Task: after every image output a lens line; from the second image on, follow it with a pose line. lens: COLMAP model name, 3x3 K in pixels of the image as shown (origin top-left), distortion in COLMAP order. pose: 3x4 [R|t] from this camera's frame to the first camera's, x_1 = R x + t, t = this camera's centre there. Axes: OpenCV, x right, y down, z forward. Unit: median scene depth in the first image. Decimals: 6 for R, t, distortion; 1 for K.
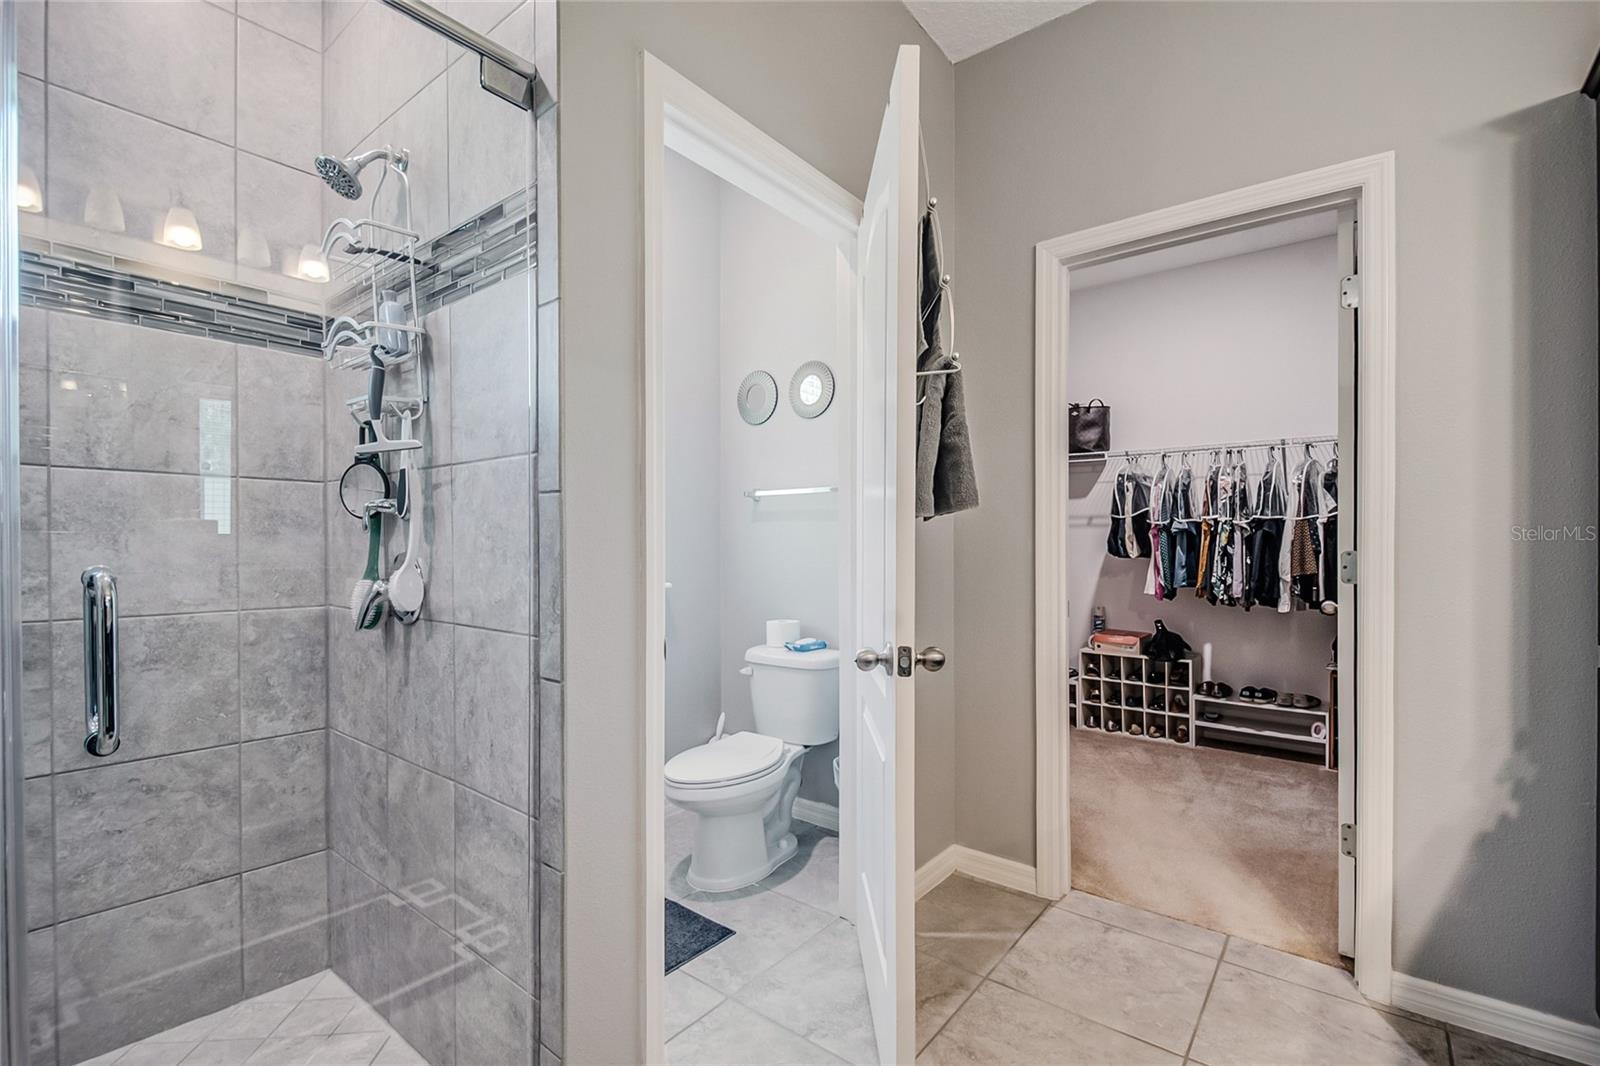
lens RADIAL K [[703.4, 0, 793.8], [0, 703.4, 544.6], [0, 0, 1]] dist [0.009949, -0.015550]
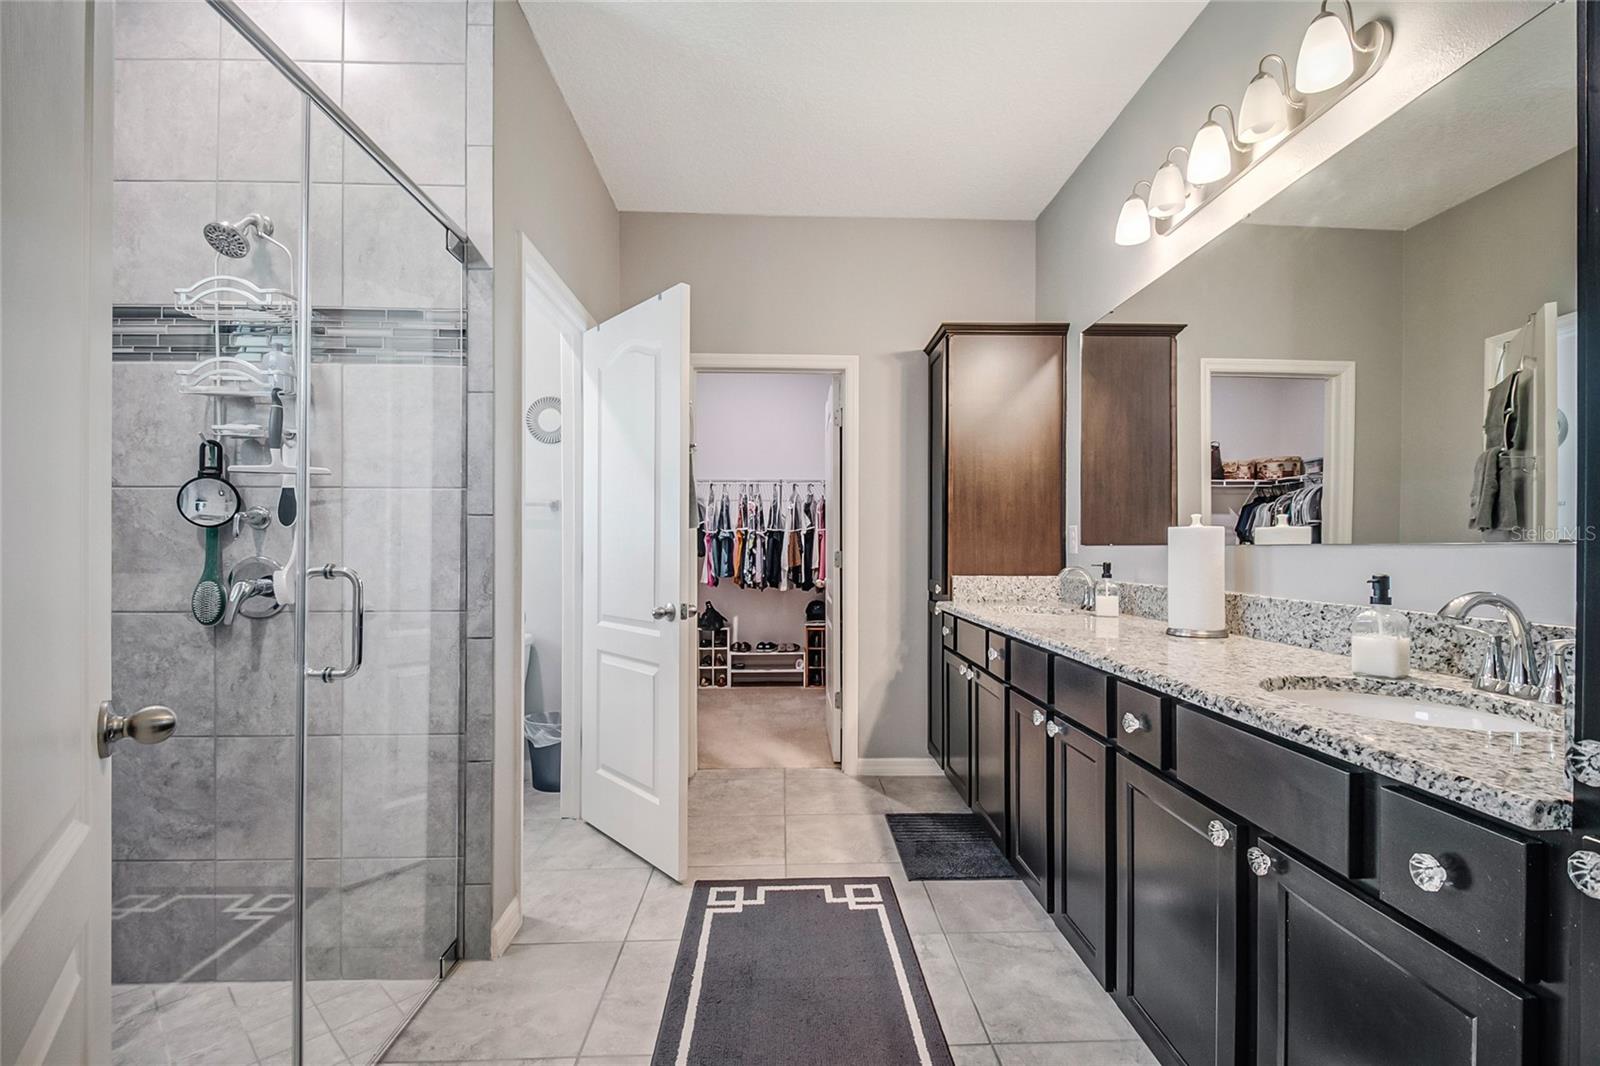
lens RADIAL K [[703.4, 0, 807.9], [0, 703.4, 544.8], [0, 0, 1]] dist [0.009949, -0.015550]
pose [[0.757541, -0.000389, 0.652787, -0.292285], [0.002884, 0.999992, -0.002751, -0.001562], [-0.652781, 0.003966, 0.757536, -0.226660]]
